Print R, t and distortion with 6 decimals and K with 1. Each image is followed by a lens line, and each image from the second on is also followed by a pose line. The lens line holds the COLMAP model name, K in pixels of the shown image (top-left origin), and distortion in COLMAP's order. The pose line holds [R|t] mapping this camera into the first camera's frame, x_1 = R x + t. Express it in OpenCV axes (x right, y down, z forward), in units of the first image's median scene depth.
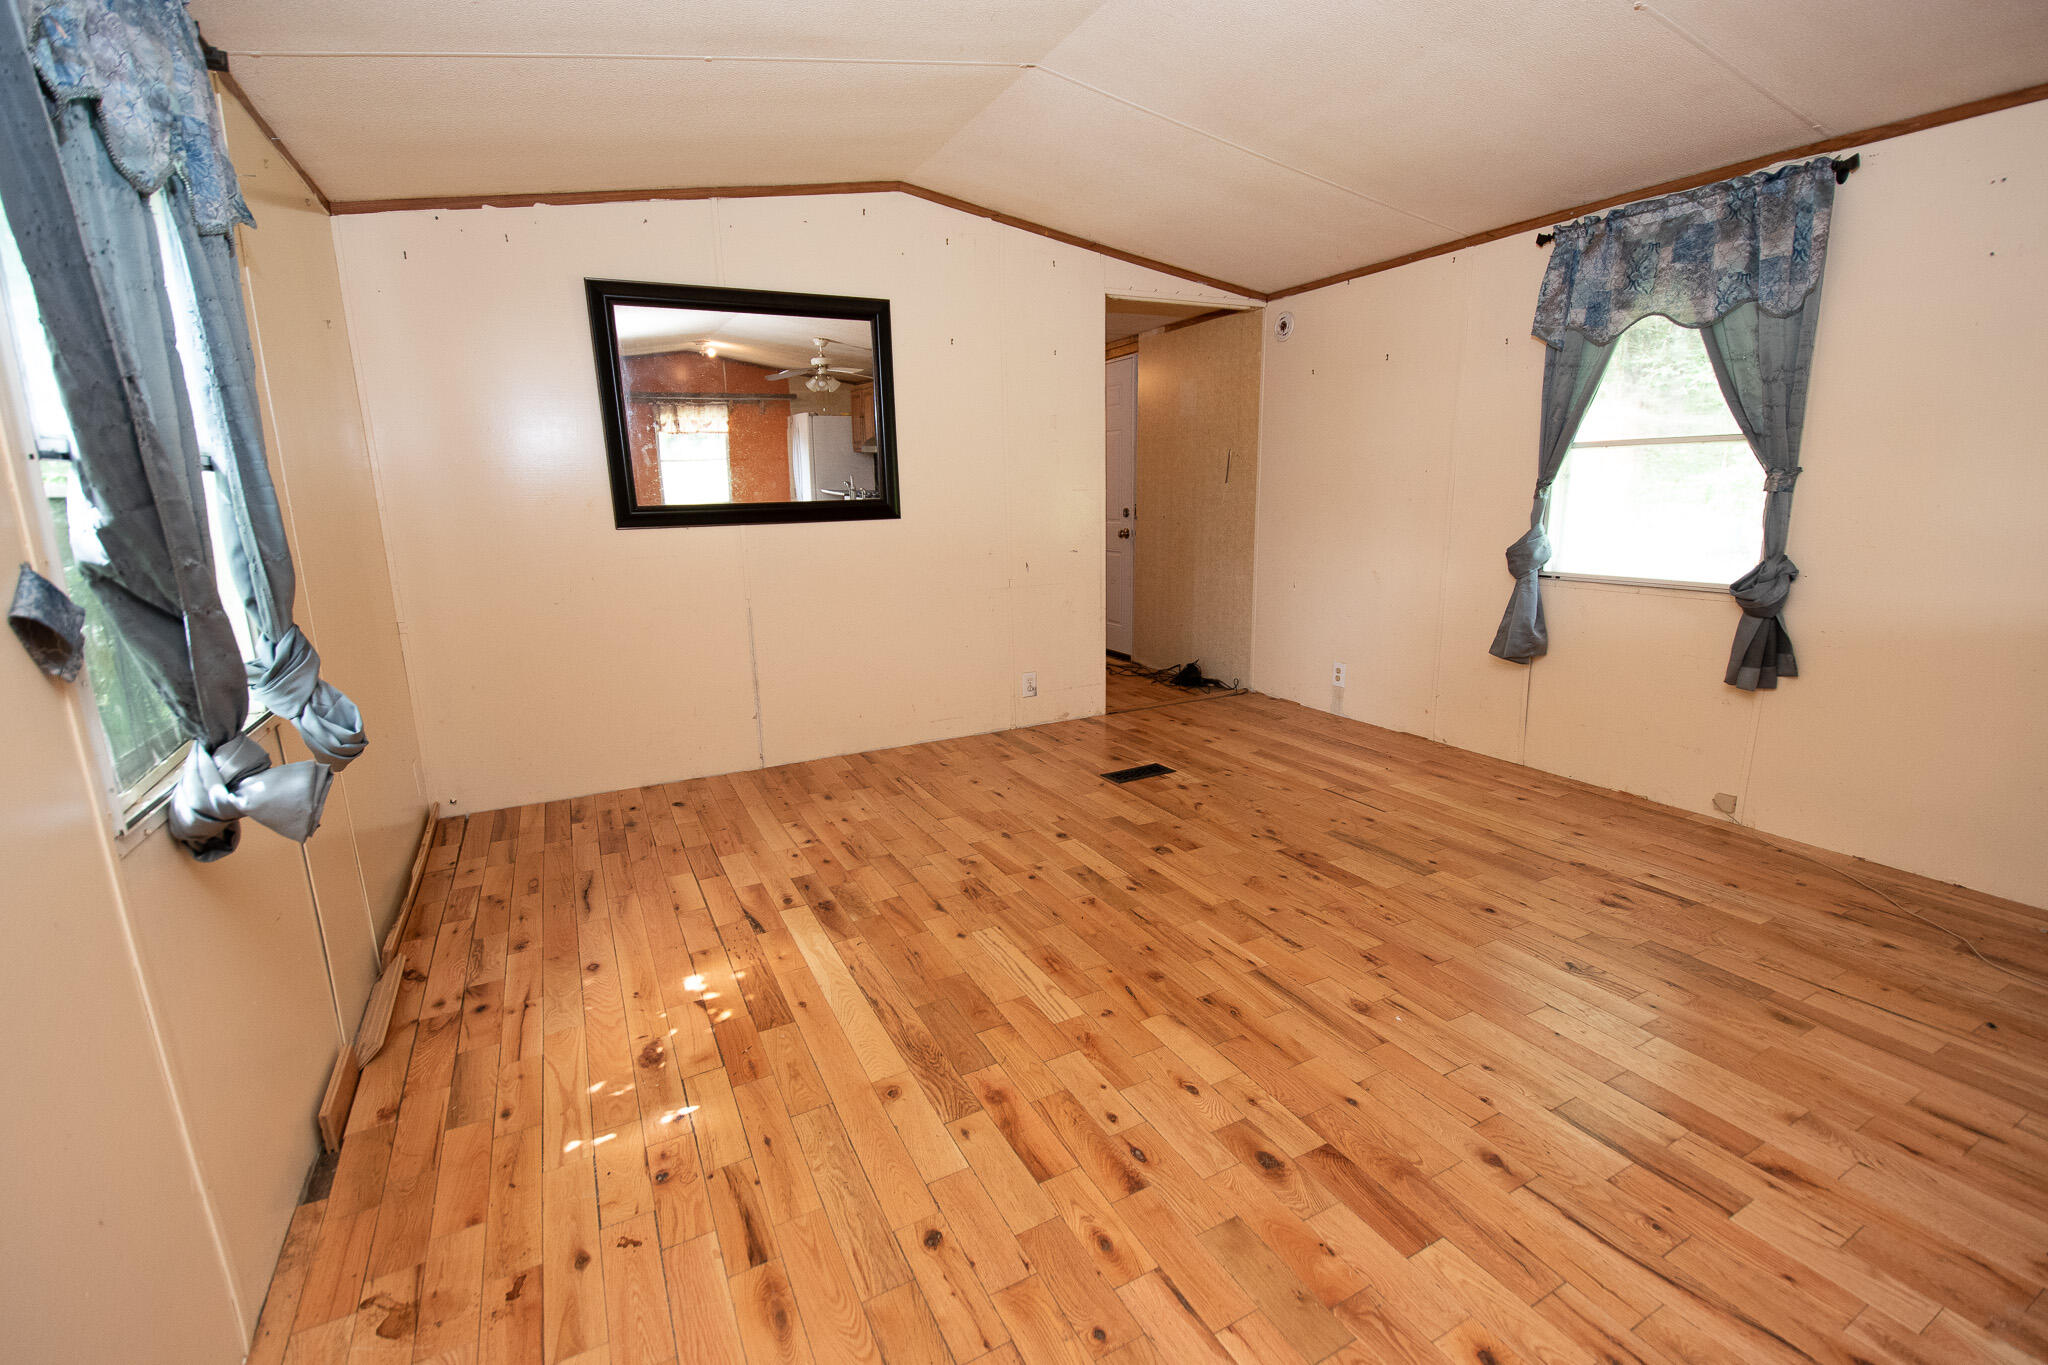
lens RADIAL K [[893.9, 0, 1031.1], [0, 893.9, 690.3], [0, 0, 1]] dist [0.019510, -0.026468]
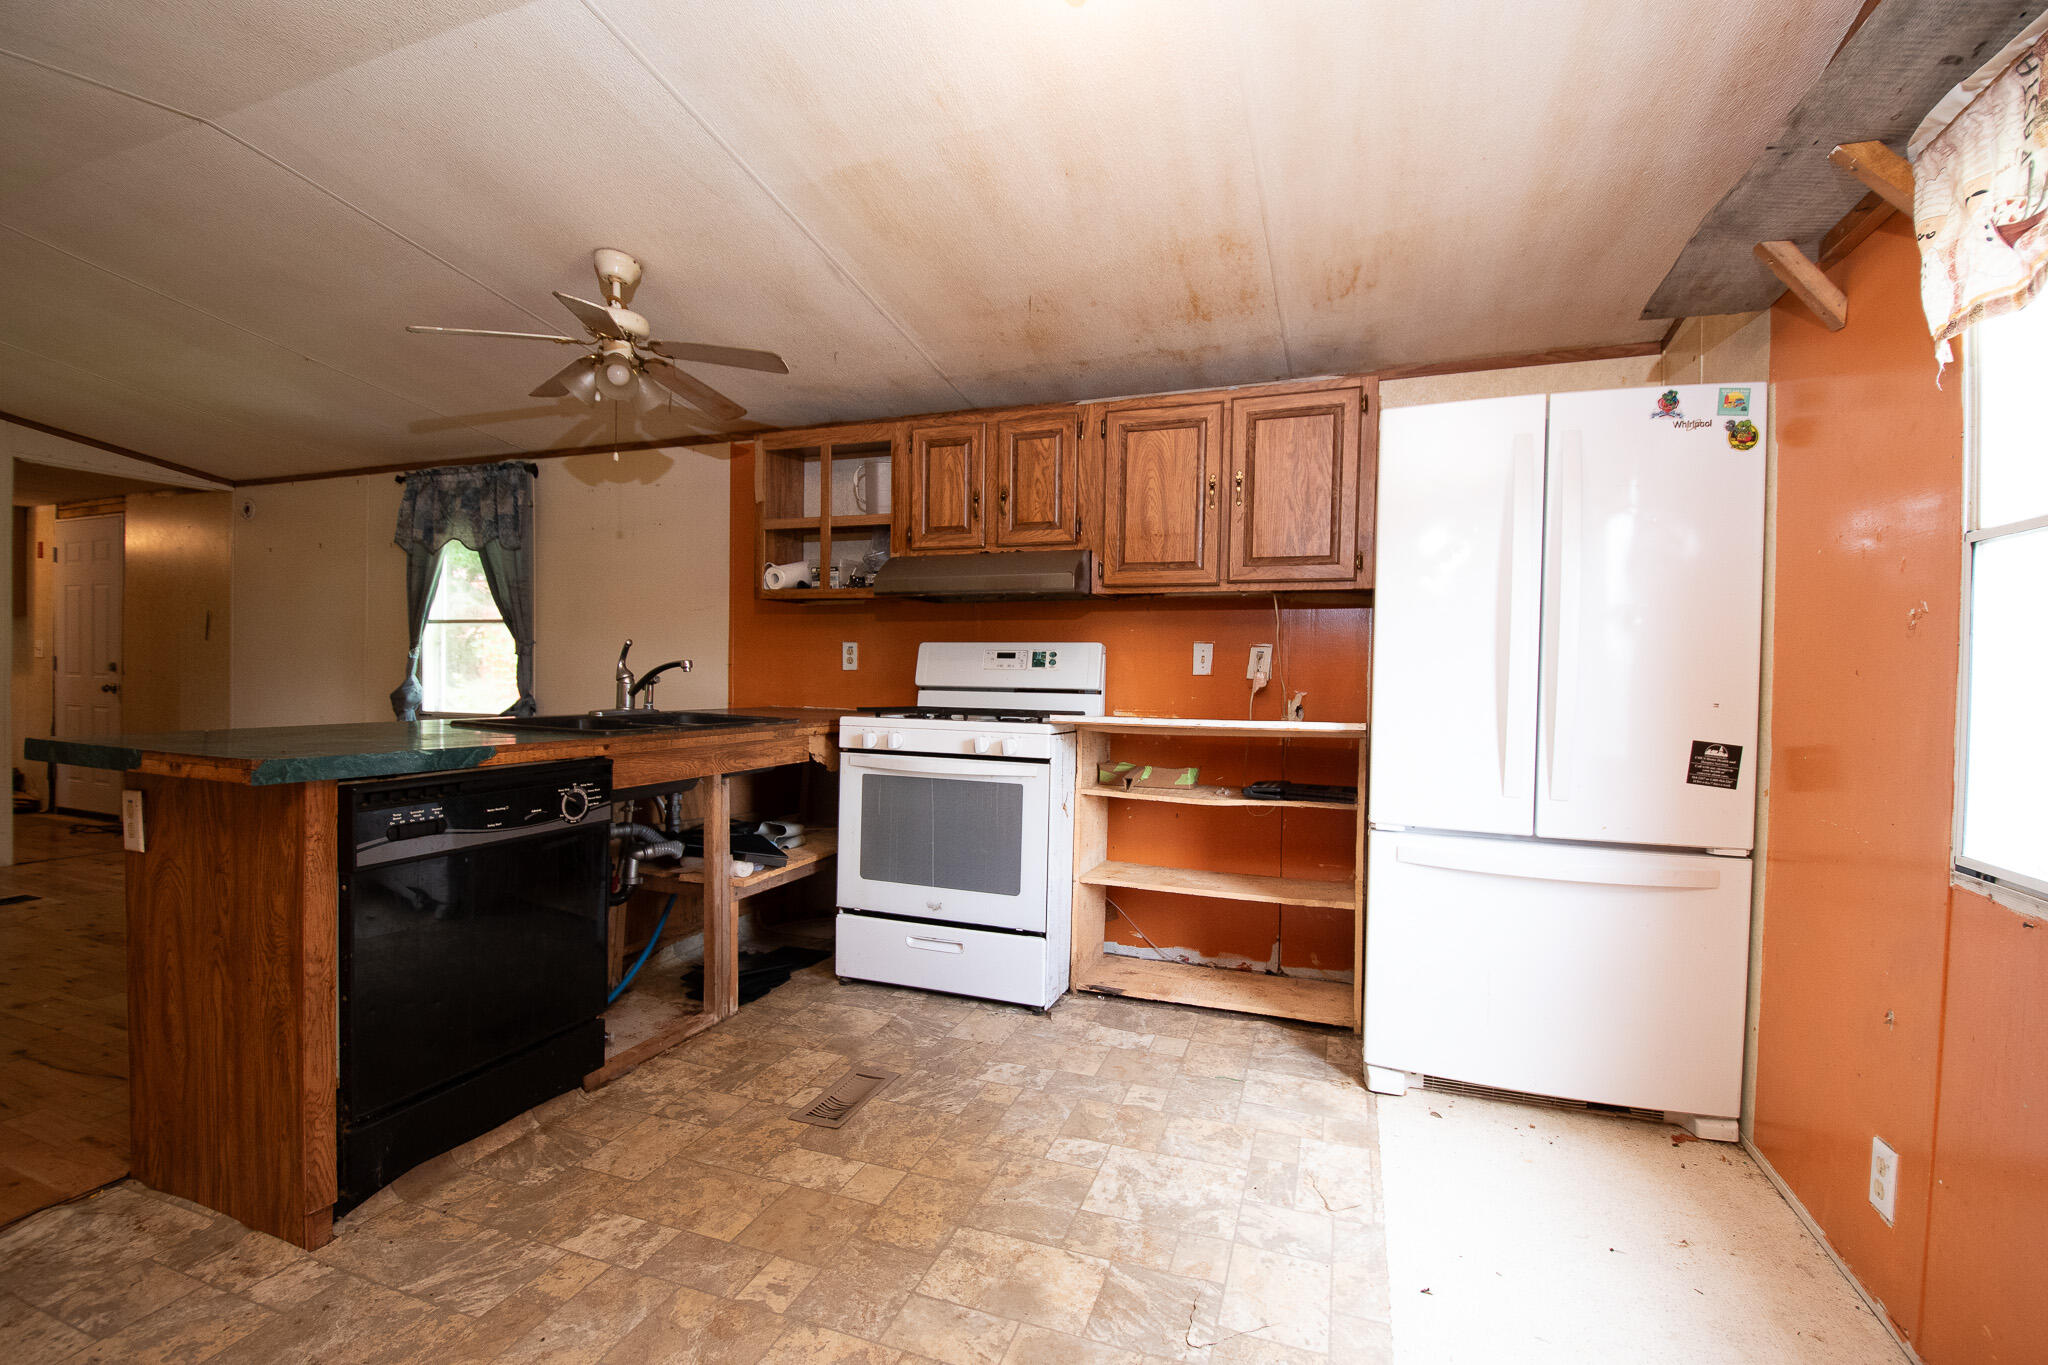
lens RADIAL K [[893.9, 0, 1031.1], [0, 893.9, 690.3], [0, 0, 1]] dist [0.019510, -0.026468]
pose [[0.741777, 0.021205, 0.670311, 0.413147], [0.114162, 0.980920, -0.157364, 0.184001], [-0.660858, 0.193253, 0.725203, -0.706885]]
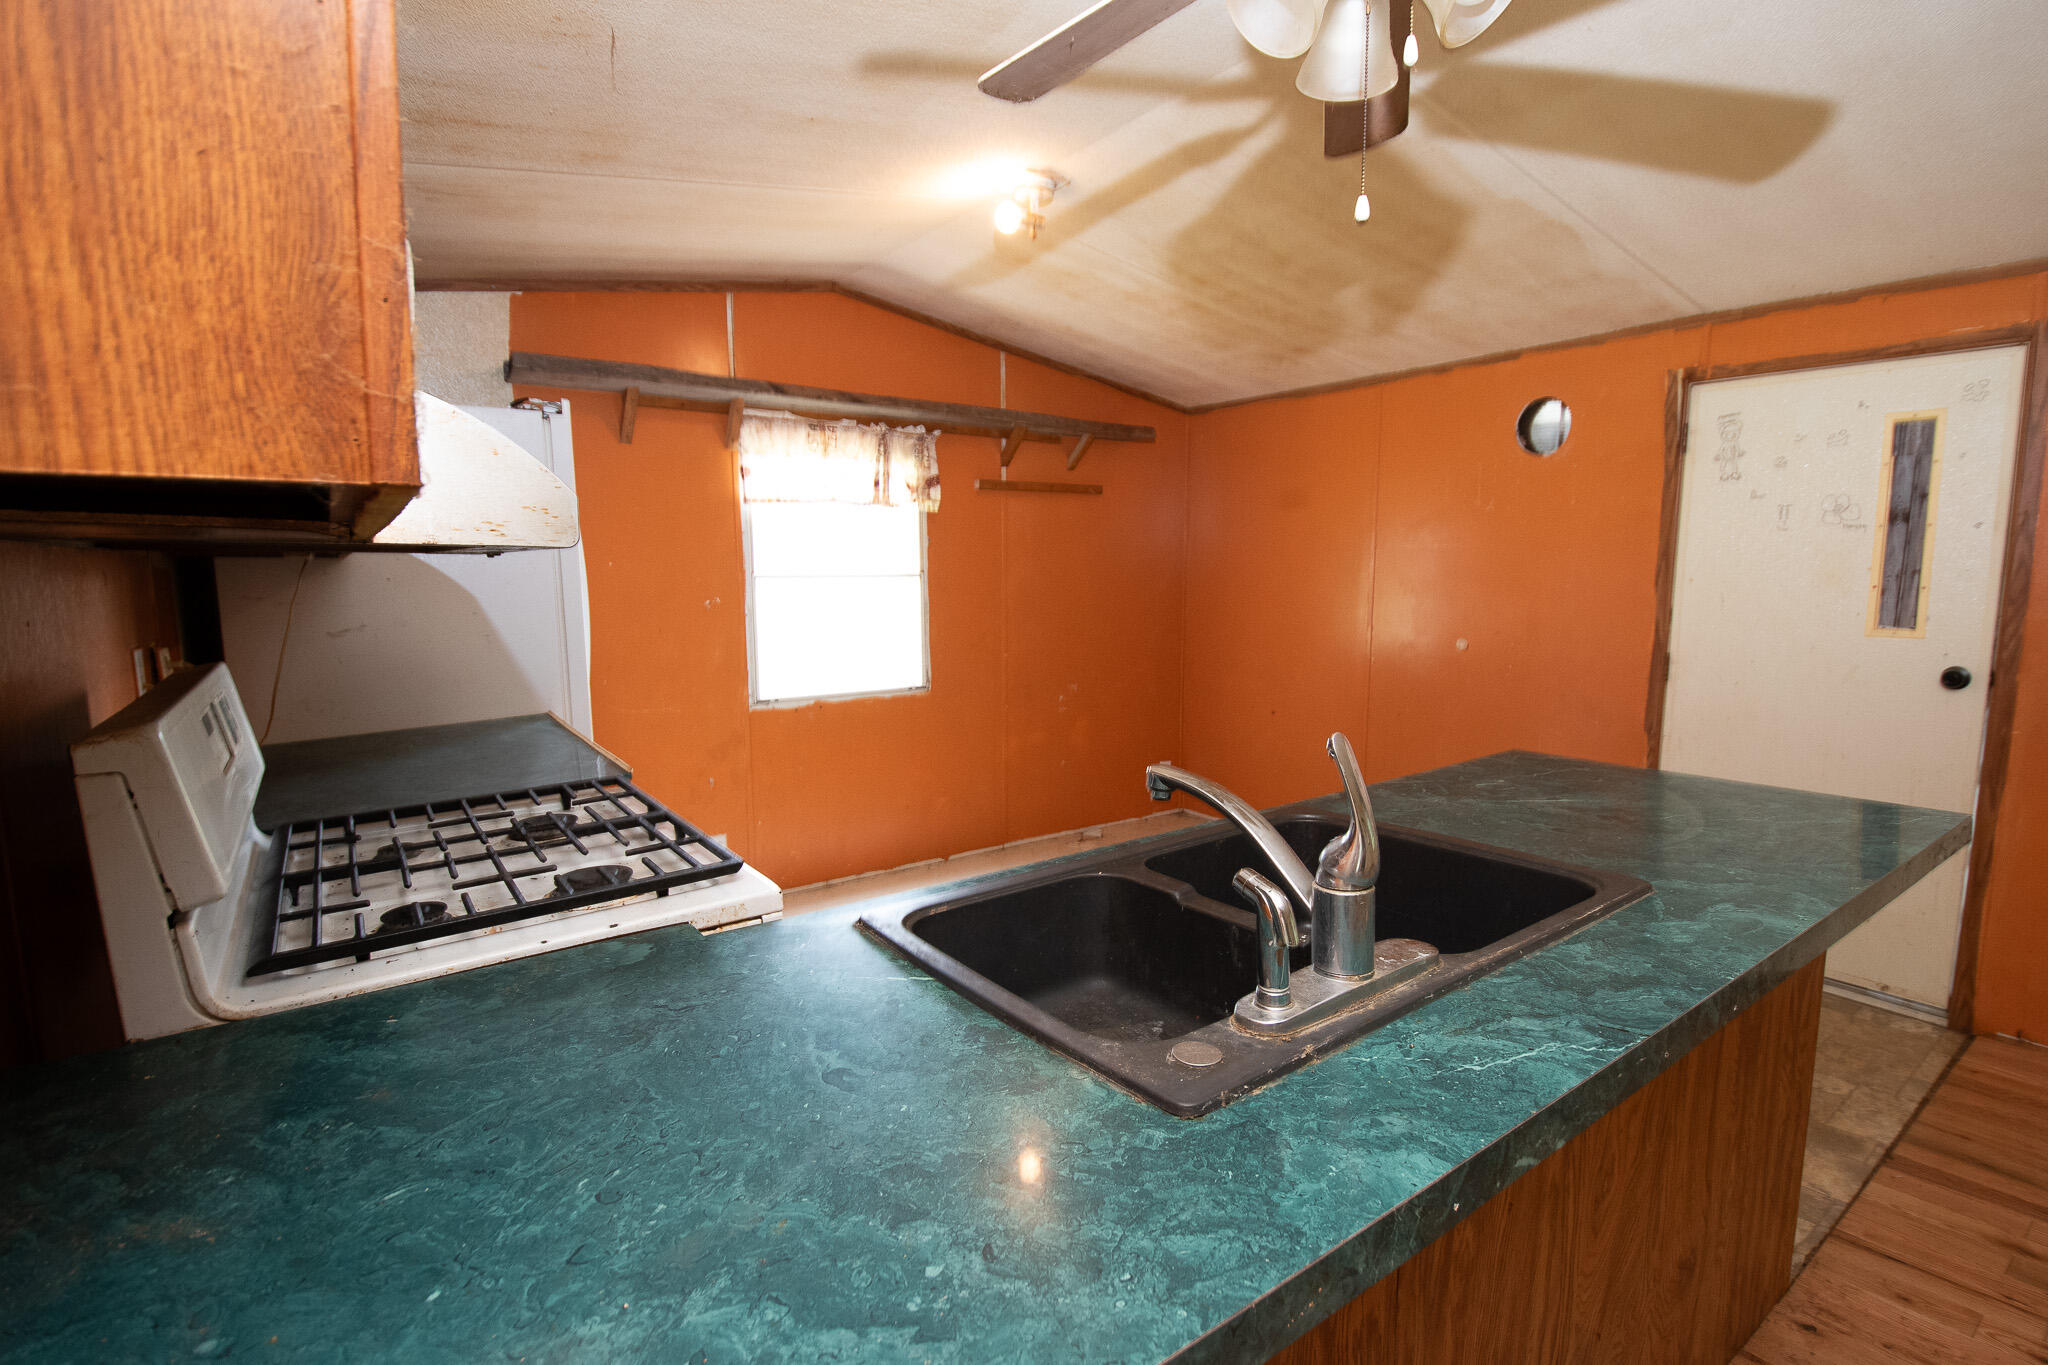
lens RADIAL K [[957.5, 0, 1032.6], [0, 957.5, 693.6], [0, 0, 1]] dist [0.018858, -0.025141]
pose [[-0.988332, 0.049629, -0.144003, 0.888210], [-0.003014, 0.938871, 0.344257, -0.196656], [0.152285, 0.340674, -0.927766, 0.563988]]
